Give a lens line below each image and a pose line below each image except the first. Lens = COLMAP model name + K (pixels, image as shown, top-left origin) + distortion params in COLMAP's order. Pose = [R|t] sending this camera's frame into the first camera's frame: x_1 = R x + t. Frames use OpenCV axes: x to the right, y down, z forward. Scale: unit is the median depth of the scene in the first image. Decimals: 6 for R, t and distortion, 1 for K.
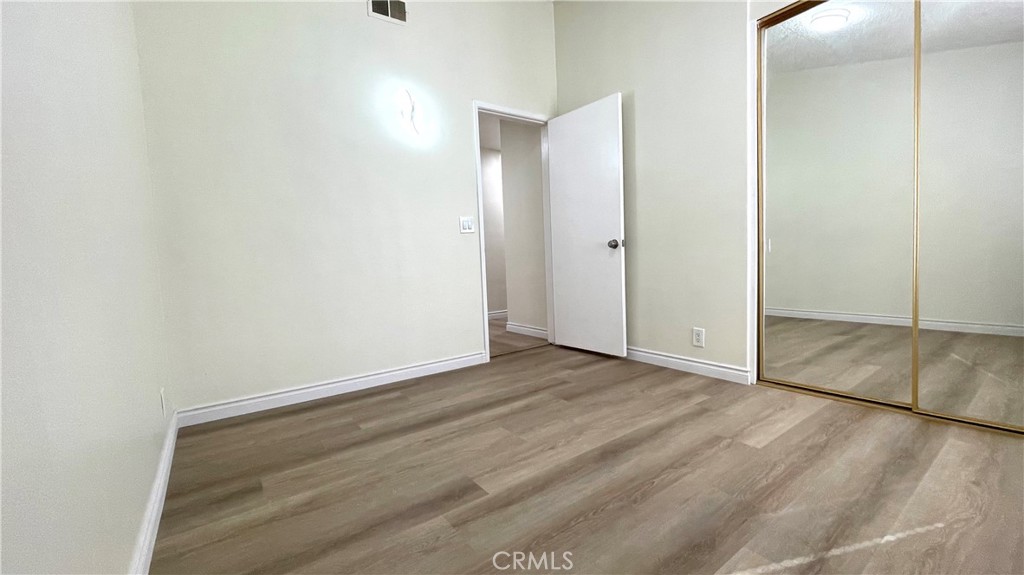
lens RADIAL K [[410.6, 0, 509.6], [0, 410.6, 288.1], [0, 0, 1]] dist [-0.001096, 0.000252]
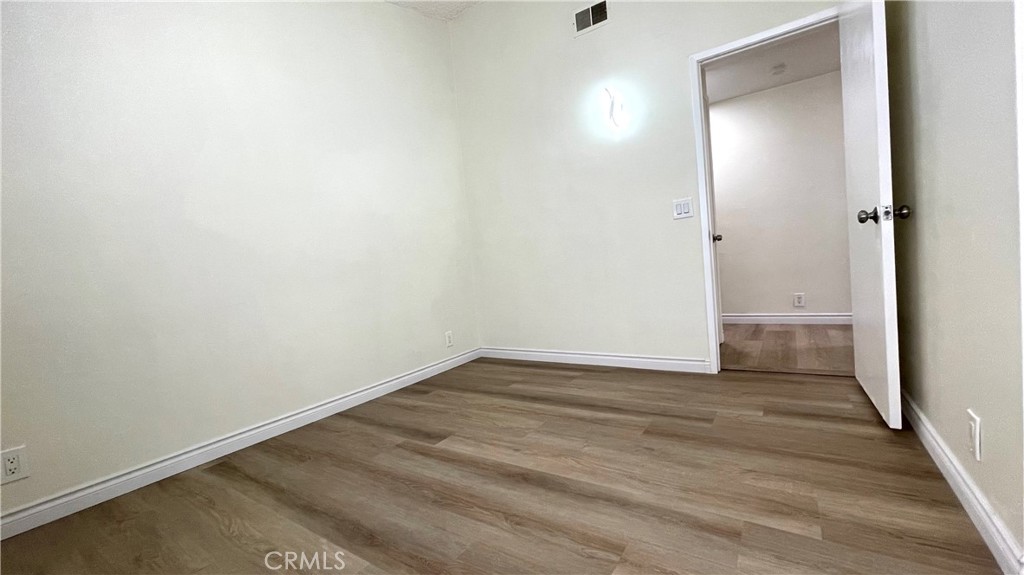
lens RADIAL K [[410.6, 0, 509.6], [0, 410.6, 288.1], [0, 0, 1]] dist [-0.001096, 0.000252]
pose [[0.344852, 0.065596, -0.936362, 0.870108], [0.004132, 0.997439, 0.071396, -0.077231], [0.938648, -0.028490, 0.343698, 0.532740]]
